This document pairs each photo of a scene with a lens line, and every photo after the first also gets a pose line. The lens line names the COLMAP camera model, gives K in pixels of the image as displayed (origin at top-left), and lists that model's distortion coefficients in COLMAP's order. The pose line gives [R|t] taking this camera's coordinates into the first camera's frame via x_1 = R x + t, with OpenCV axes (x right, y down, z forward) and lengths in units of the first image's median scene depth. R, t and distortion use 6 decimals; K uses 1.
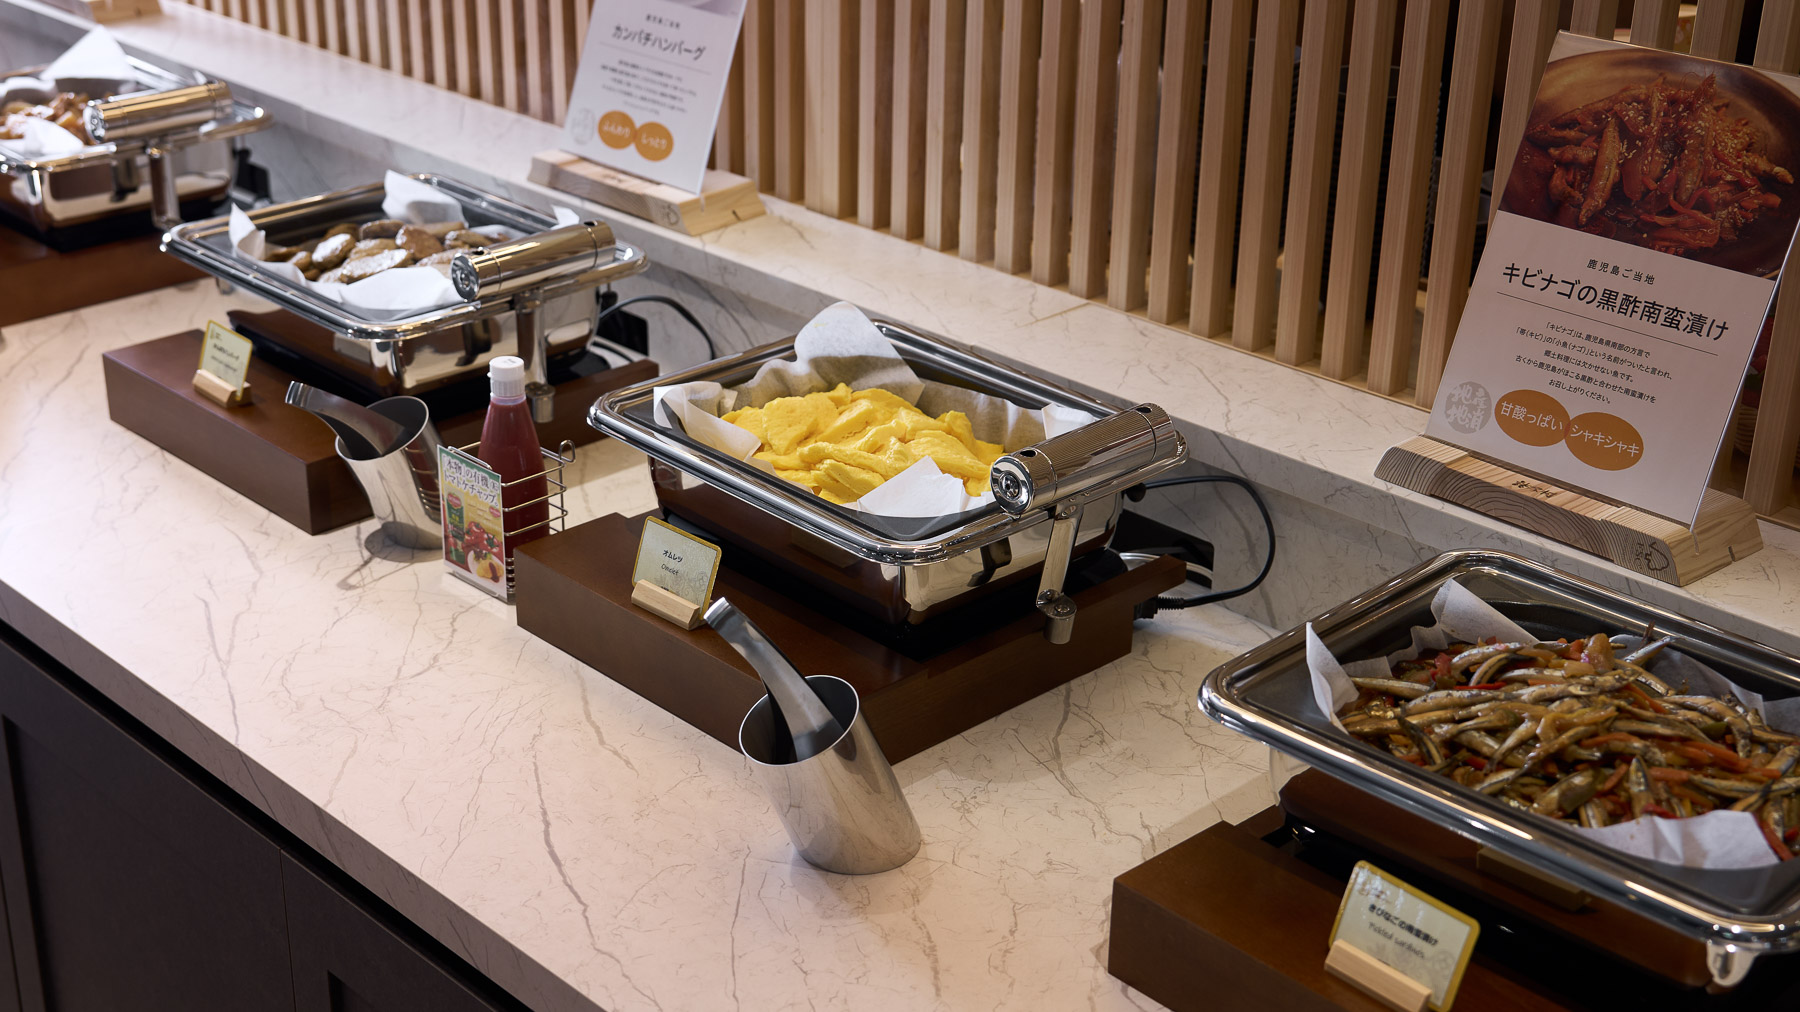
lens RADIAL K [[2290.6, 0, 900.0], [0, 2290.6, 506.0], [0, 0, 1]] dist [0.167048, -0.000570]
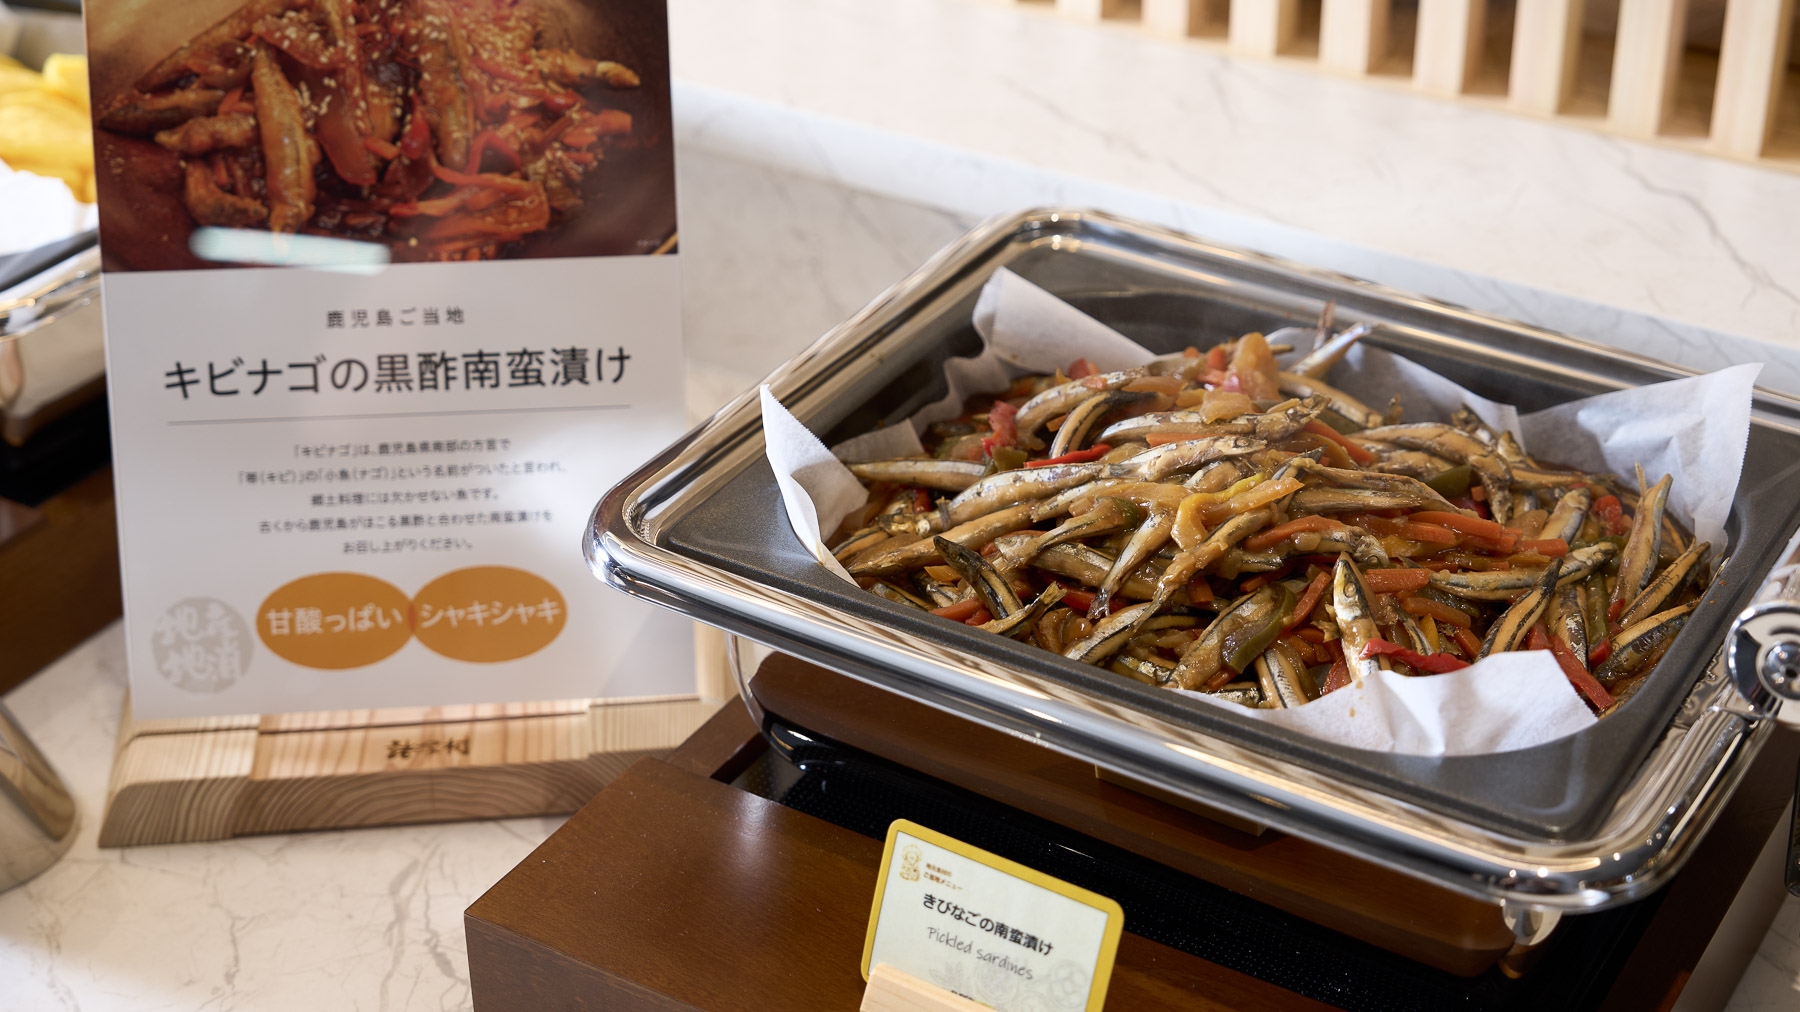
lens RADIAL K [[2760.5, 0, 900.0], [0, 2760.5, 506.0], [0, 0, 1]] dist [-0.120092, 0.018082]
pose [[0.974617, -0.141334, 0.173627, 0.094171], [0.119045, 0.983977, 0.132735, -0.005326], [-0.189605, -0.108696, 0.975825, 0.358055]]
